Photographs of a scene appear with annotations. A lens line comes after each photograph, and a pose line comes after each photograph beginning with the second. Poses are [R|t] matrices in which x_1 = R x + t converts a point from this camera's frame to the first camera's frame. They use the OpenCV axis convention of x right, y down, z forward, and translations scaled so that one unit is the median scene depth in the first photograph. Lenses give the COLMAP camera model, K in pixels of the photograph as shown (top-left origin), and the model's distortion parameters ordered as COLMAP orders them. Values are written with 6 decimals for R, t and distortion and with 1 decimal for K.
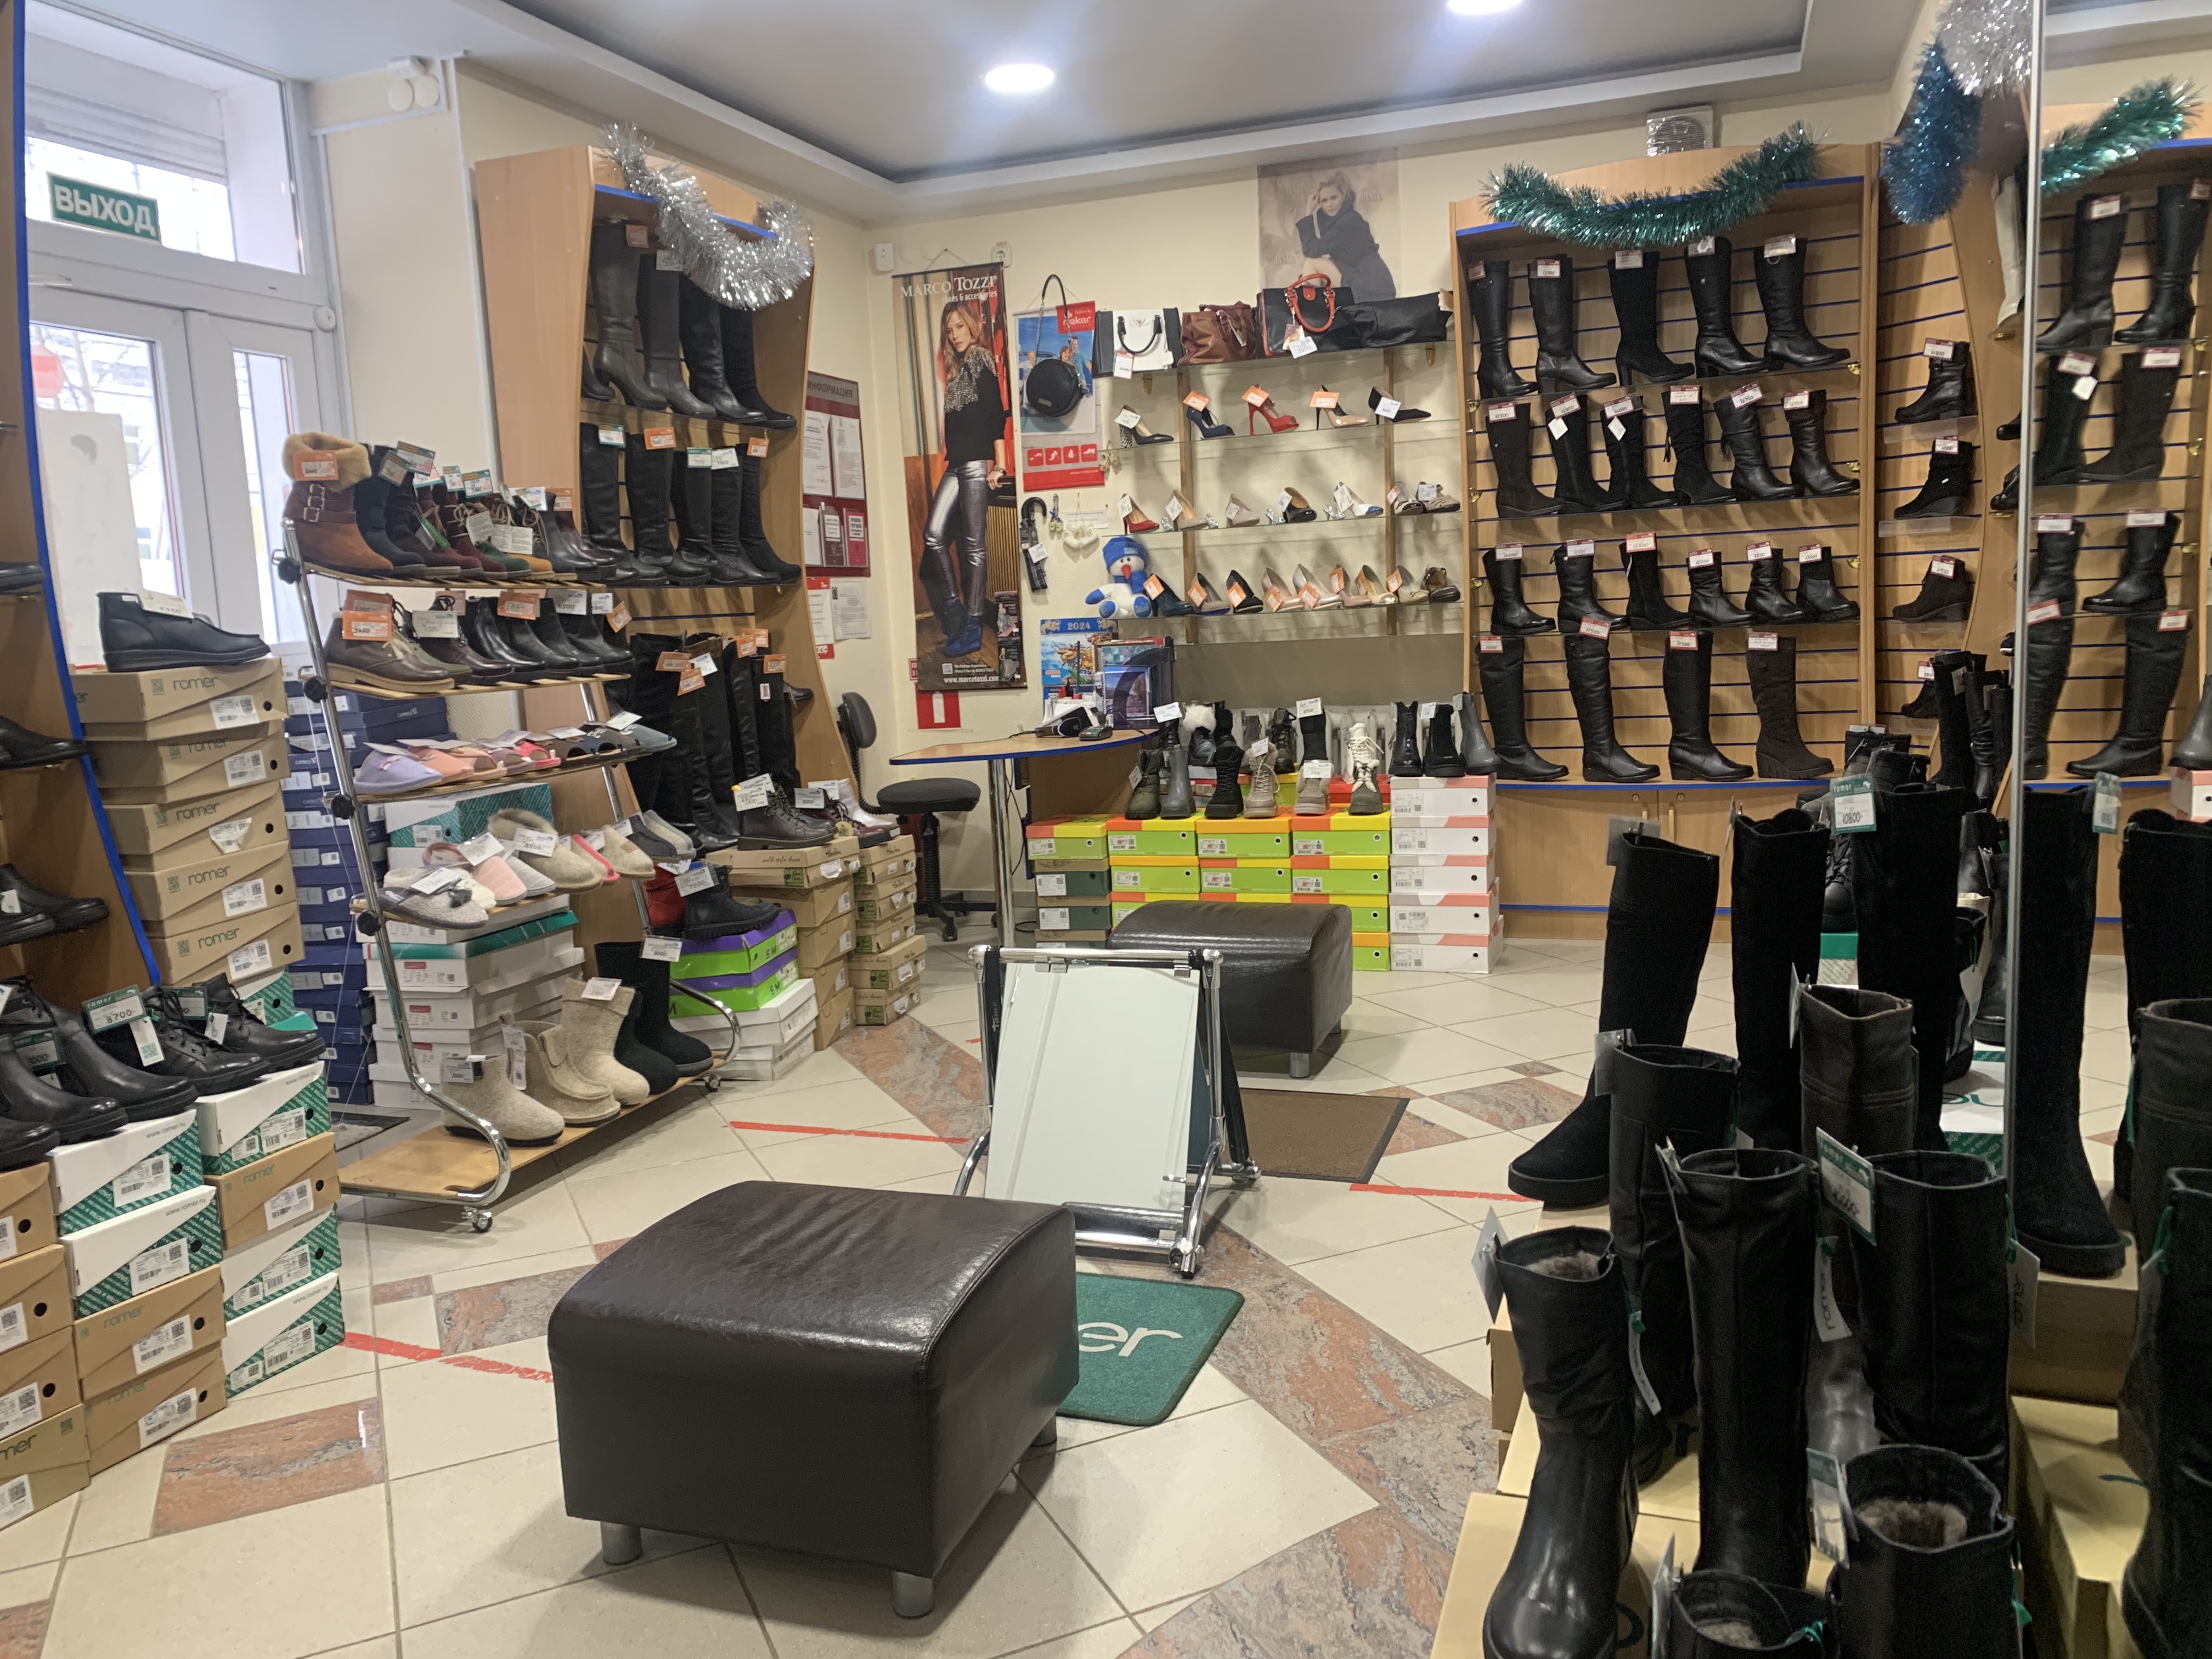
lens RADIAL K [[1716.7, 0, 1092.8], [0, 1716.7, 818.8], [0, 0, 1]] dist [0.007083, 0.005827]
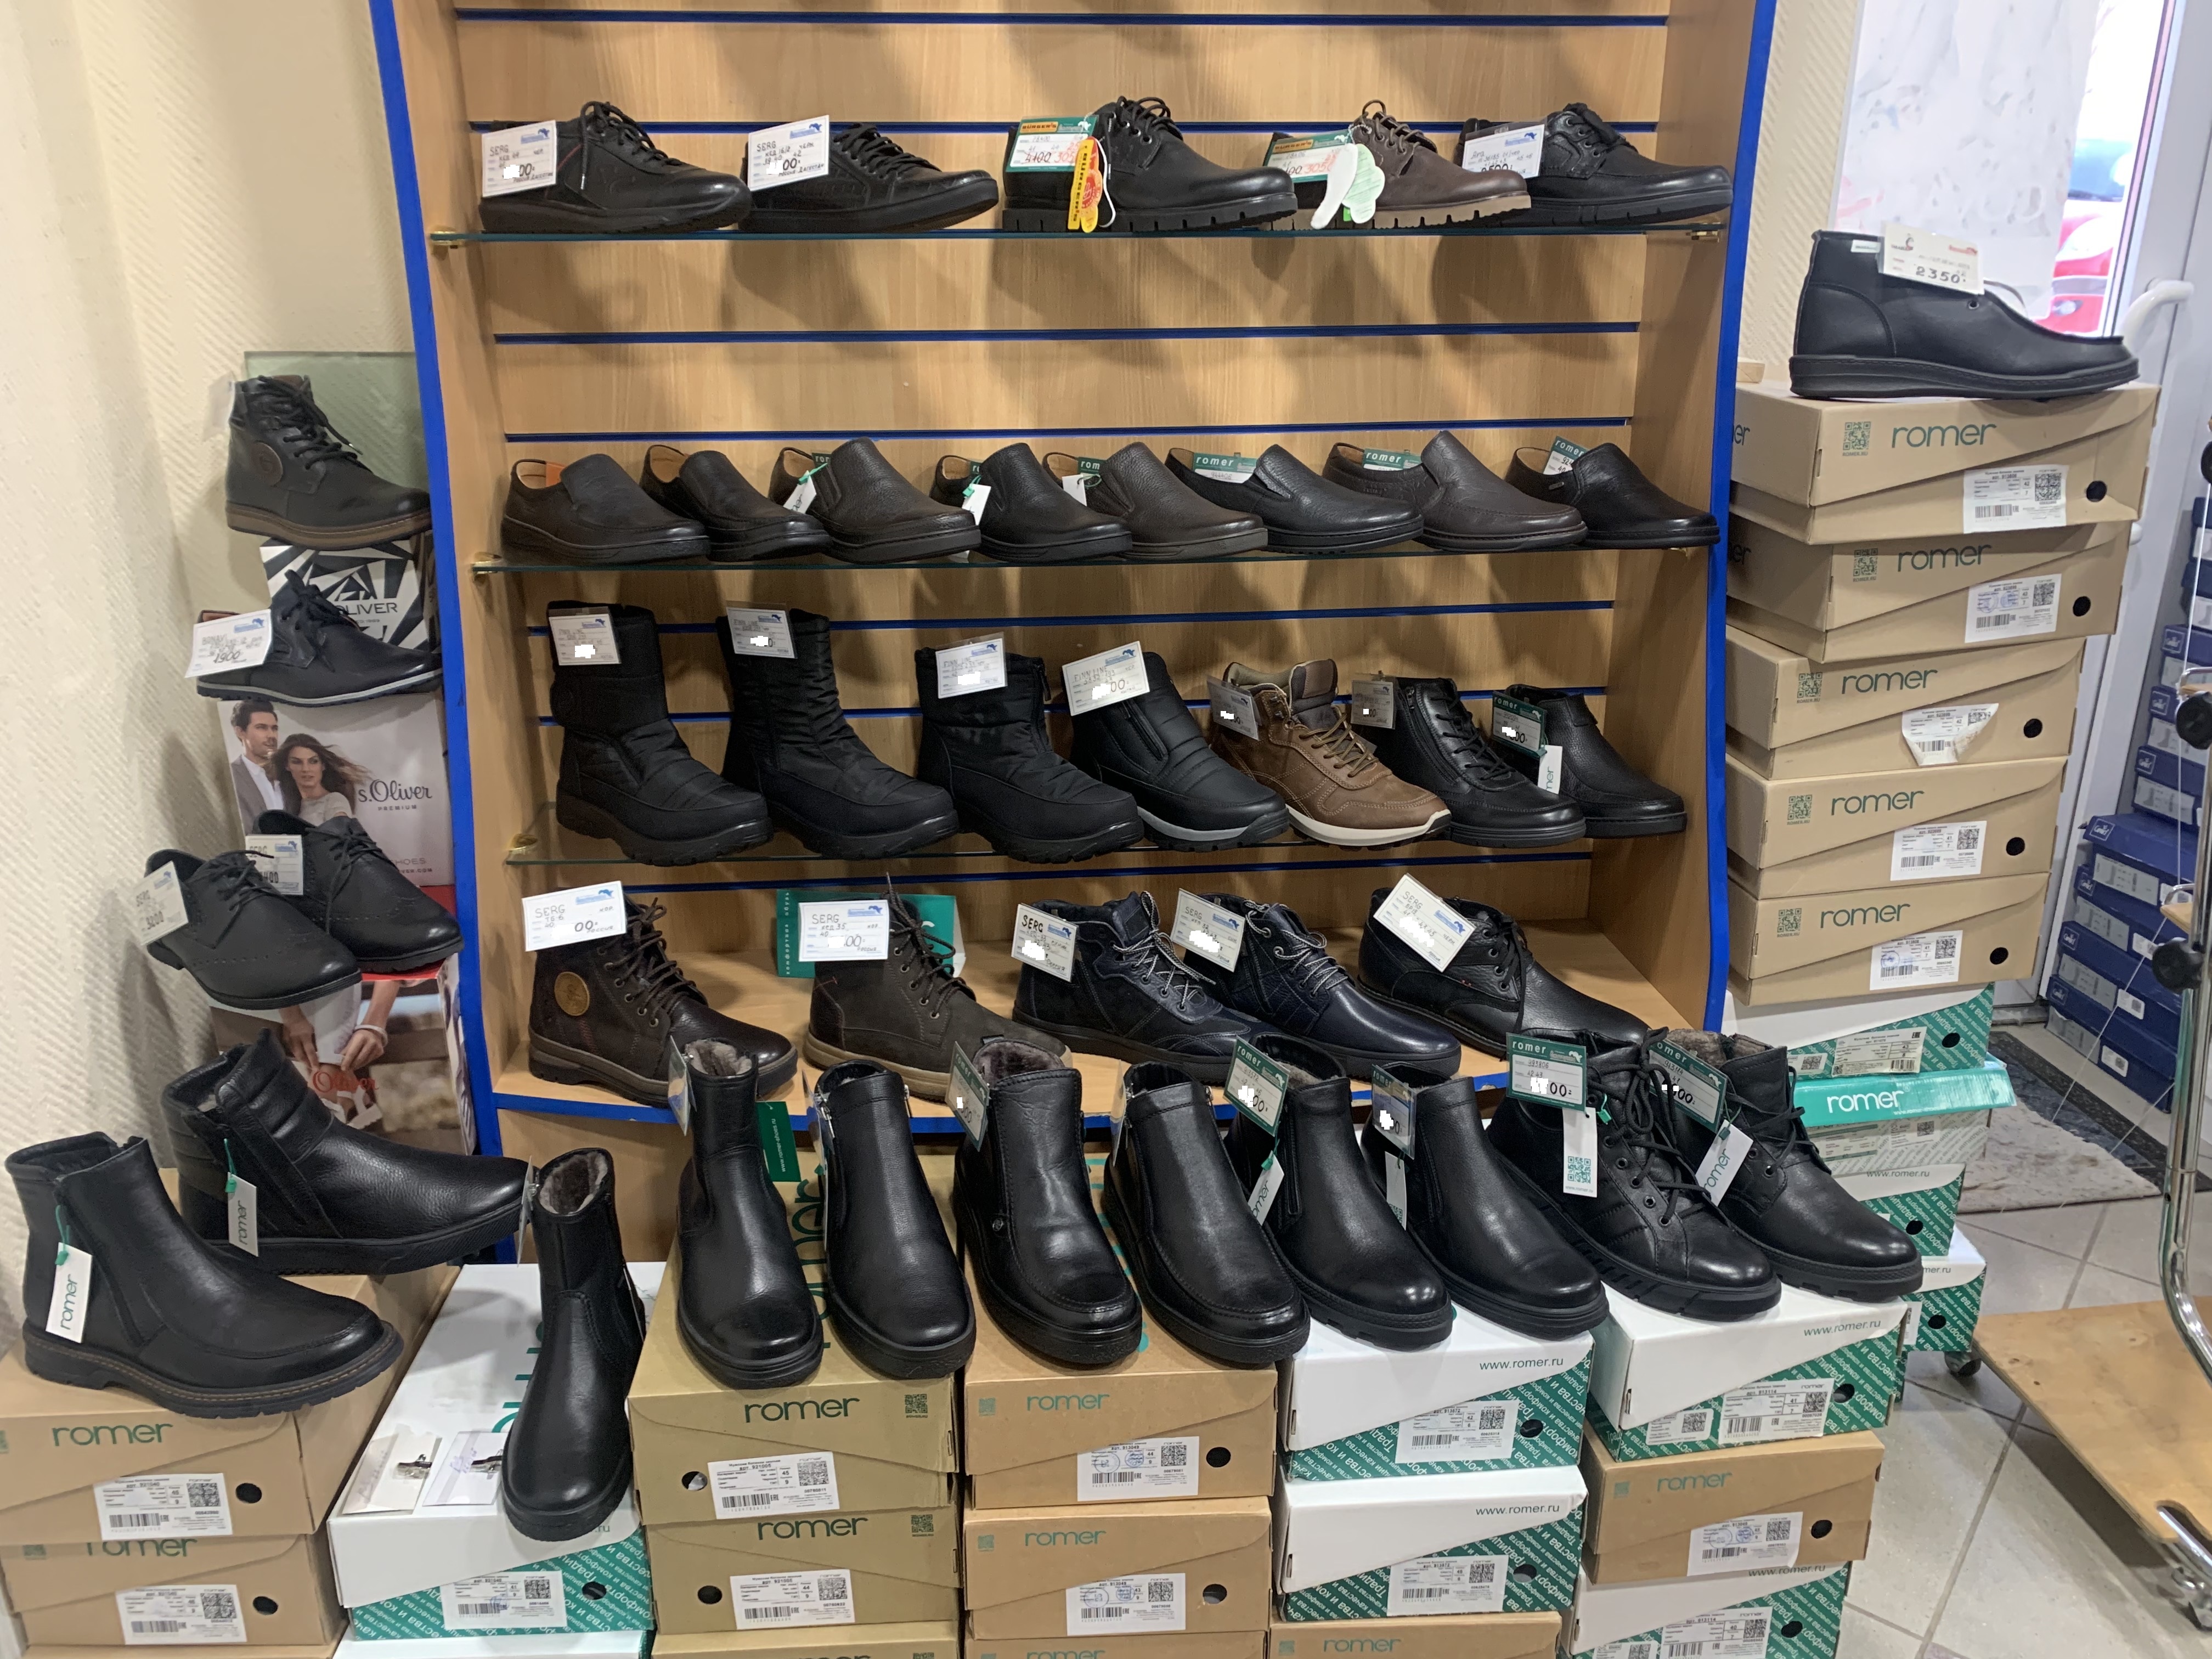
lens RADIAL K [[1716.7, 0, 1092.8], [0, 1716.7, 818.8], [0, 0, 1]] dist [0.007083, 0.005827]
pose [[0.466372, 0.338530, -0.817248, -0.201562], [-0.130410, 0.940091, 0.314996, -0.099705], [0.874923, -0.040328, 0.482580, 0.556955]]
